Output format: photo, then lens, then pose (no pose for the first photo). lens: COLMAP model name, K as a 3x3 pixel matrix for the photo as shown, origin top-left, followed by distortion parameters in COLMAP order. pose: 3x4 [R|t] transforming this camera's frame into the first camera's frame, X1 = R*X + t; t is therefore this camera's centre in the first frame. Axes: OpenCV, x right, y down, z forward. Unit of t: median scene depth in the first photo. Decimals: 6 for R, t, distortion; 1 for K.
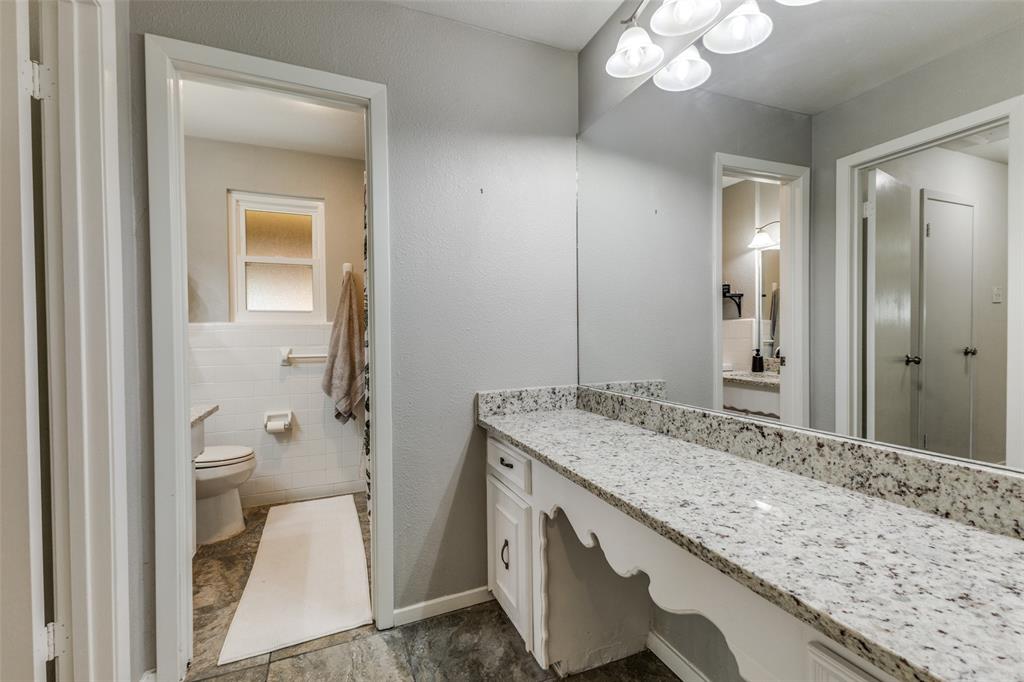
lens RADIAL K [[442.6, 0, 513.3], [0, 442.6, 342.6], [0, 0, 1]] dist [0.012469, -0.000859]
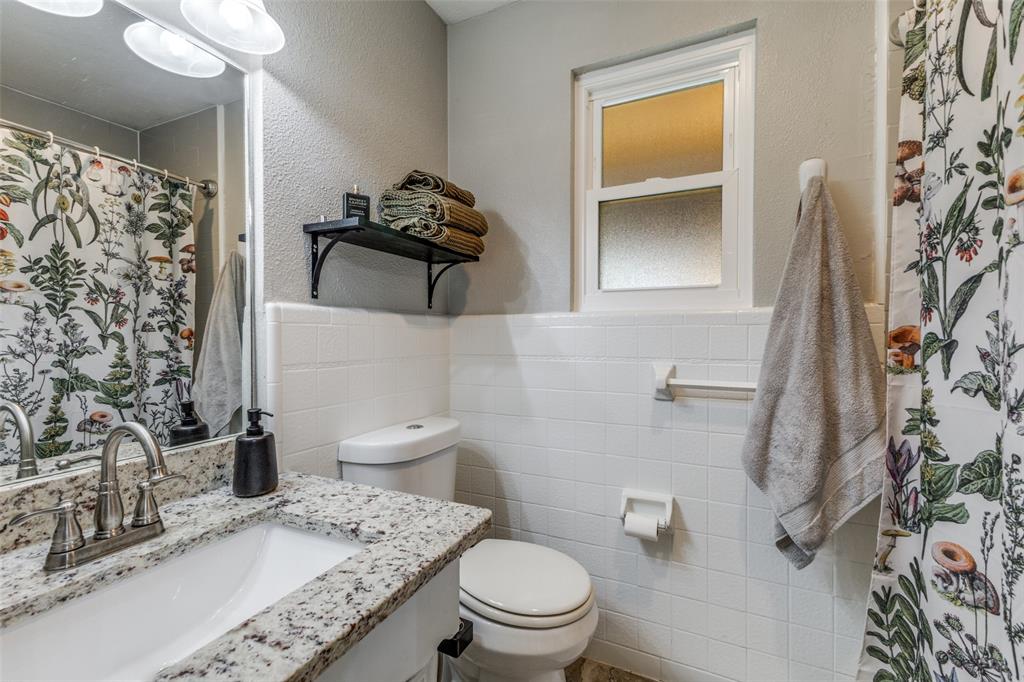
lens RADIAL K [[442.6, 0, 511.0], [0, 442.6, 338.8], [0, 0, 1]] dist [0.012469, -0.000859]
pose [[0.674126, 0.019422, -0.738361, -0.270607], [-0.018092, 0.999788, 0.009780, -0.016148], [0.738395, 0.006765, 0.674334, 0.554289]]
